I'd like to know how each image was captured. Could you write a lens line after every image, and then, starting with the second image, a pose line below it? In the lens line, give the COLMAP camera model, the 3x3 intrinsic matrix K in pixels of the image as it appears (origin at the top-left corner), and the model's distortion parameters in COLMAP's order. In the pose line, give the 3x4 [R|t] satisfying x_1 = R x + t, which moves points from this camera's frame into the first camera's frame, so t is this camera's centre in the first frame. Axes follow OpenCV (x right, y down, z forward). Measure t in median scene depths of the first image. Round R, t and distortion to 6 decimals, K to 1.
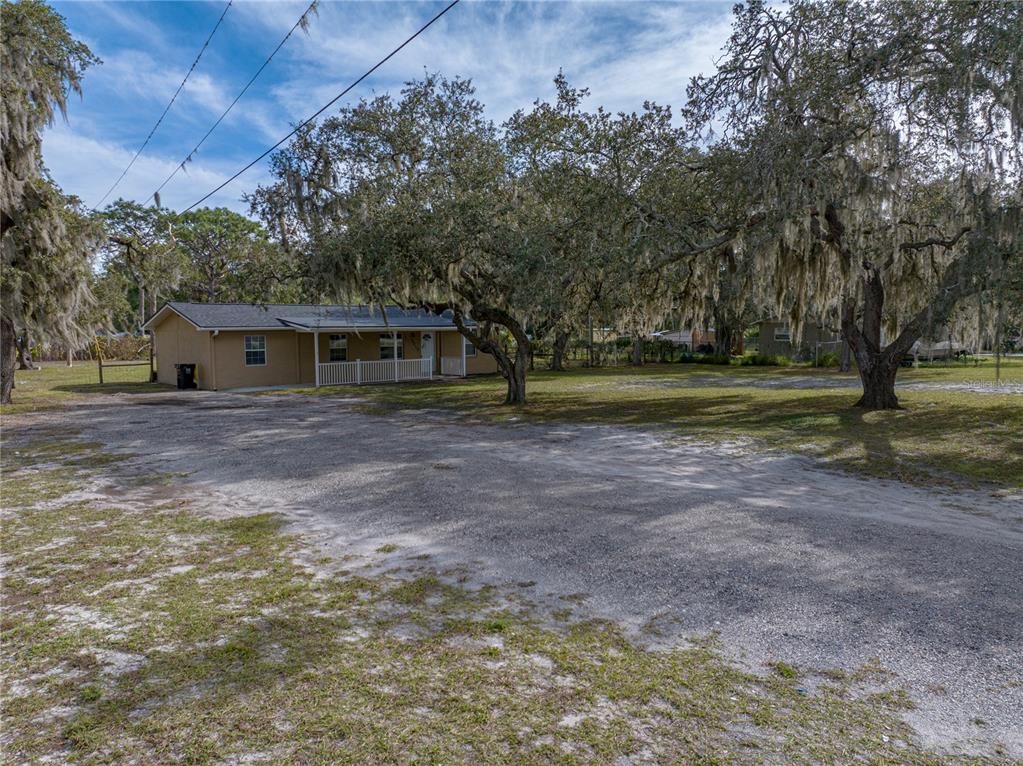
lens RADIAL K [[730.2, 0, 511.5], [0, 730.2, 383.0], [0, 0, 1]] dist [-0.009964, 0.002171]
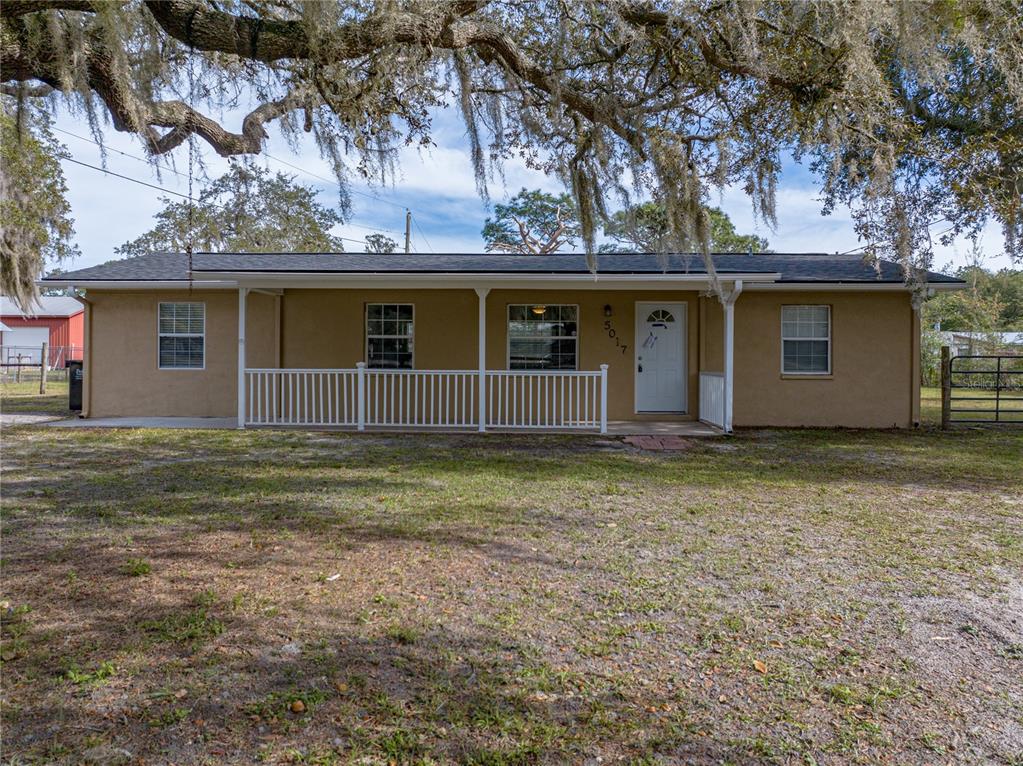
lens RADIAL K [[720.4, 0, 505.2], [0, 720.4, 360.2], [0, 0, 1]] dist [-0.011453, 0.001700]
pose [[0.729494, 0.019965, -0.683696, 0.092390], [-0.065018, 0.997072, -0.040257, -0.024709], [0.680890, 0.073820, 0.728656, 0.811109]]
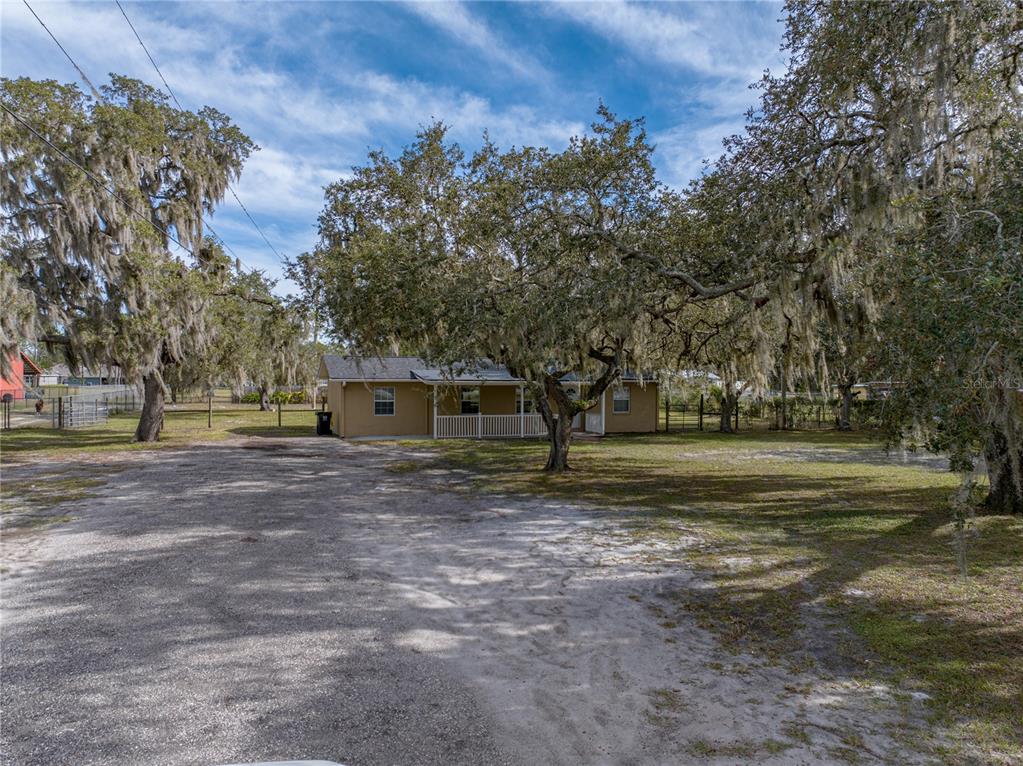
lens RADIAL K [[730.2, 0, 511.5], [0, 730.2, 383.0], [0, 0, 1]] dist [-0.009964, 0.002171]
pose [[0.917127, 0.017286, -0.398219, 0.233662], [-0.043881, 0.997365, -0.057767, -0.018220], [0.396172, 0.070454, 0.915469, 0.109513]]
